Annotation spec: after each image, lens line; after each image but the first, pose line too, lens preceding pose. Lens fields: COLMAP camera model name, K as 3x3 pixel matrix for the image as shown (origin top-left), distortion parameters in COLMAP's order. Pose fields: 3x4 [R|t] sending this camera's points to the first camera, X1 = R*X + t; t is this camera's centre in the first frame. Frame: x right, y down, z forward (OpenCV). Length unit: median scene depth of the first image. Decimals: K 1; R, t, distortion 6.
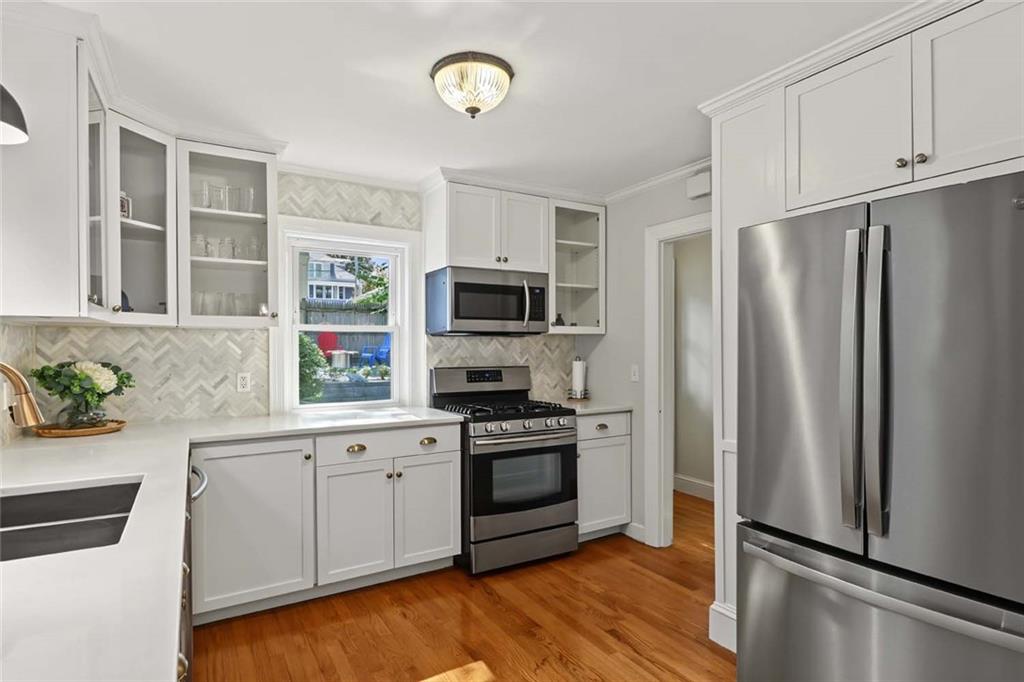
lens RADIAL K [[534.8, 0, 510.8], [0, 534.8, 348.1], [0, 0, 1]] dist [-0.010142, 0.001197]
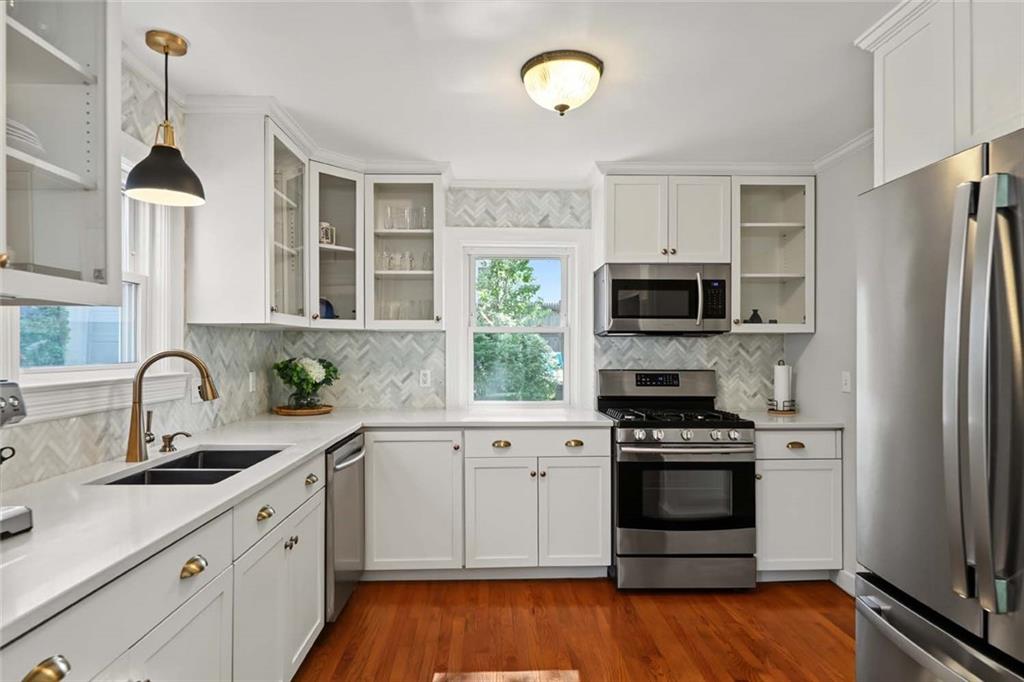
lens RADIAL K [[578.7, 0, 510.5], [0, 578.7, 346.8], [0, 0, 1]] dist [-0.002562, -0.003498]
pose [[0.877773, 0.001260, -0.479076, 0.244988], [-0.004929, 0.999967, -0.006401, 0.004080], [0.479052, 0.007980, 0.877750, 0.009861]]
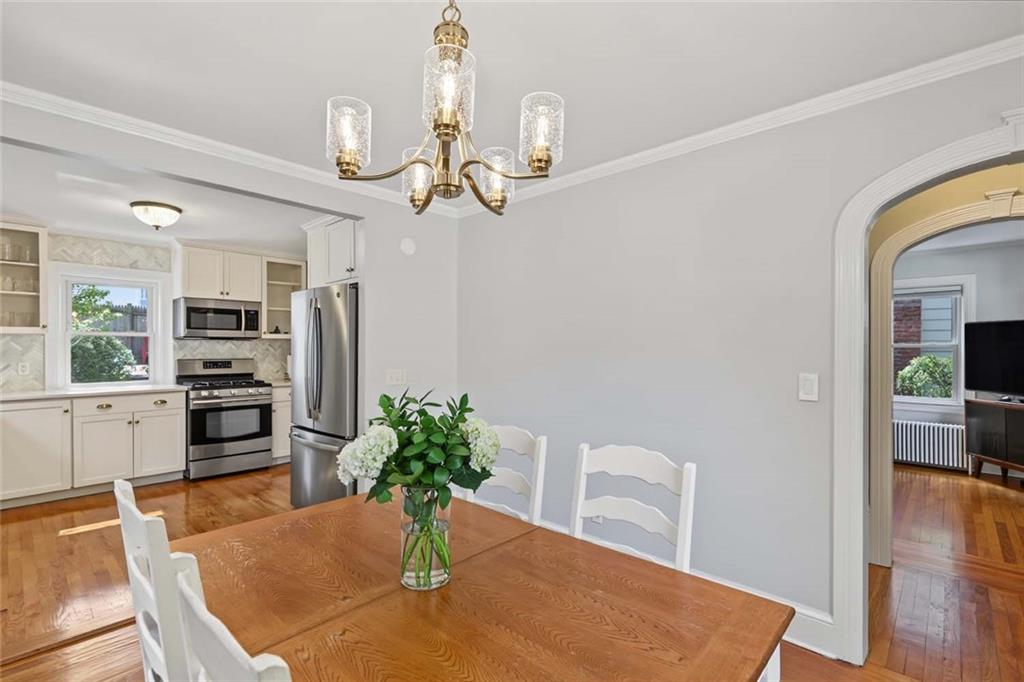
lens RADIAL K [[462.2, 0, 507.6], [0, 462.2, 347.4], [0, 0, 1]] dist [-0.001745, -0.000336]
pose [[0.959934, 0.002339, 0.280215, 0.474846], [-0.001304, 0.999992, -0.003879, 0.005890], [-0.280222, 0.003358, 0.959929, -0.683481]]
